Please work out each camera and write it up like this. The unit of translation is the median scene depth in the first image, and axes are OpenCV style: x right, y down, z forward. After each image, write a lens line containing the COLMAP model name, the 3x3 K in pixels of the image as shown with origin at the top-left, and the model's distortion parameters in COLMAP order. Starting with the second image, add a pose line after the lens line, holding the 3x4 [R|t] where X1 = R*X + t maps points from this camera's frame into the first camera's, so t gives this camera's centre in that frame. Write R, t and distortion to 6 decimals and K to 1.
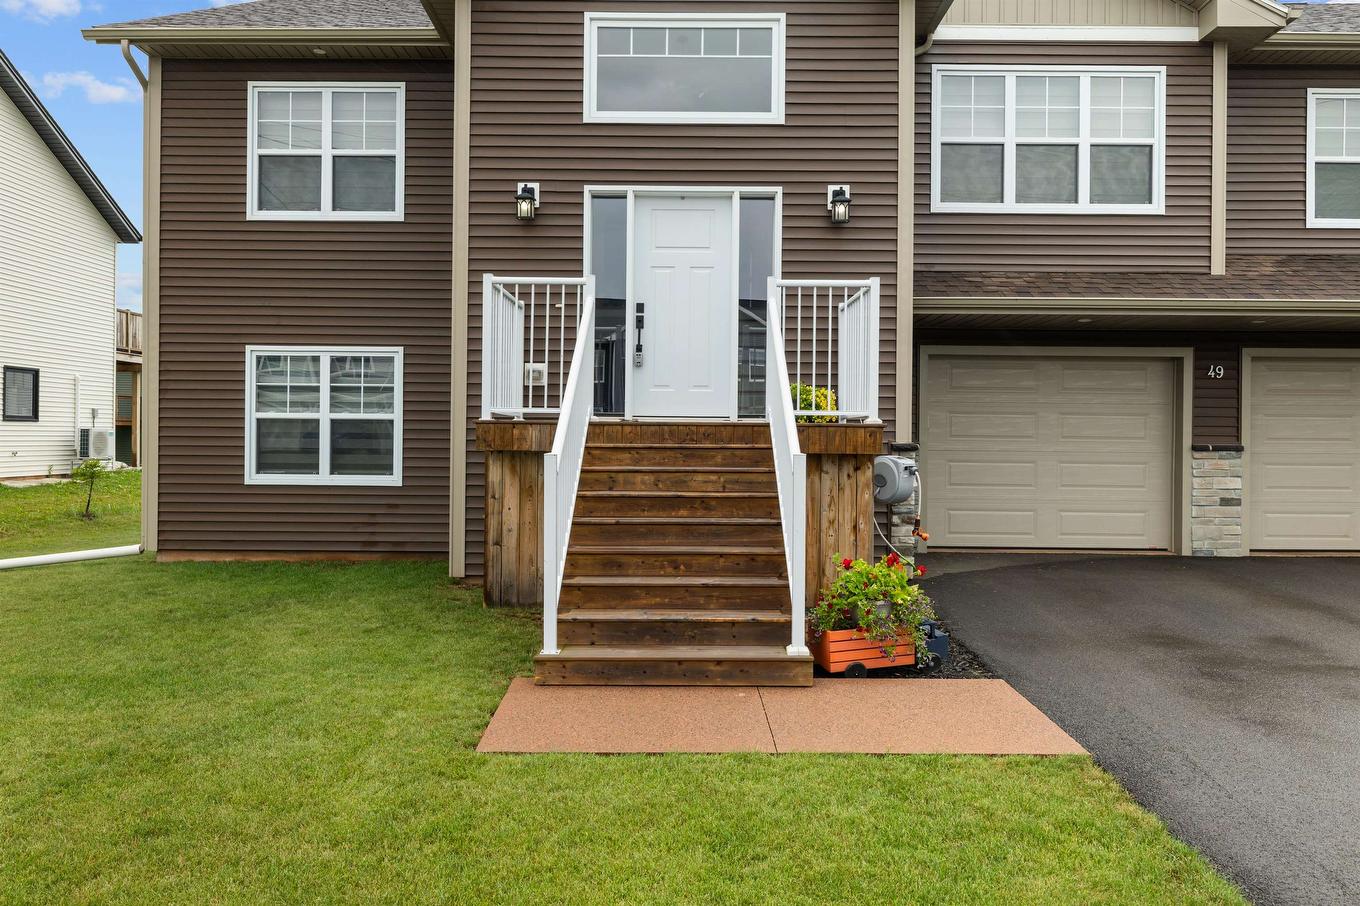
lens RADIAL K [[835.2, 0, 714.5], [0, 835.2, 418.4], [0, 0, 1]] dist [-0.000152, -0.000935]
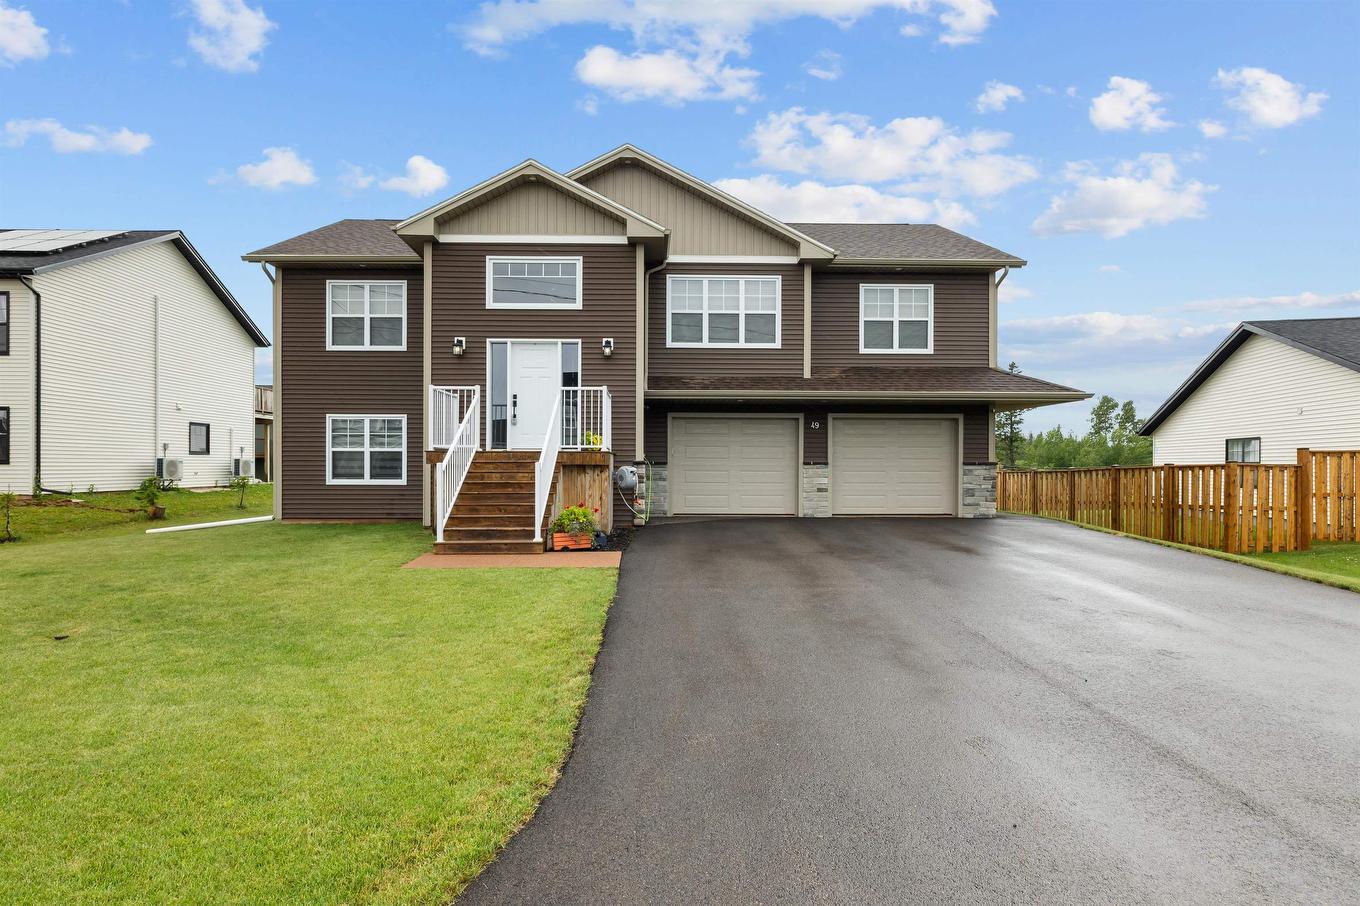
lens RADIAL K [[571.4, 0, 674.6], [0, 571.4, 453.6], [0, 0, 1]] dist [-0.000876, -0.000030]
pose [[0.999851, -0.005360, 0.016388, 0.240766], [0.005304, 0.999980, 0.003438, 0.005705], [-0.016406, -0.003351, 0.999860, -0.366082]]
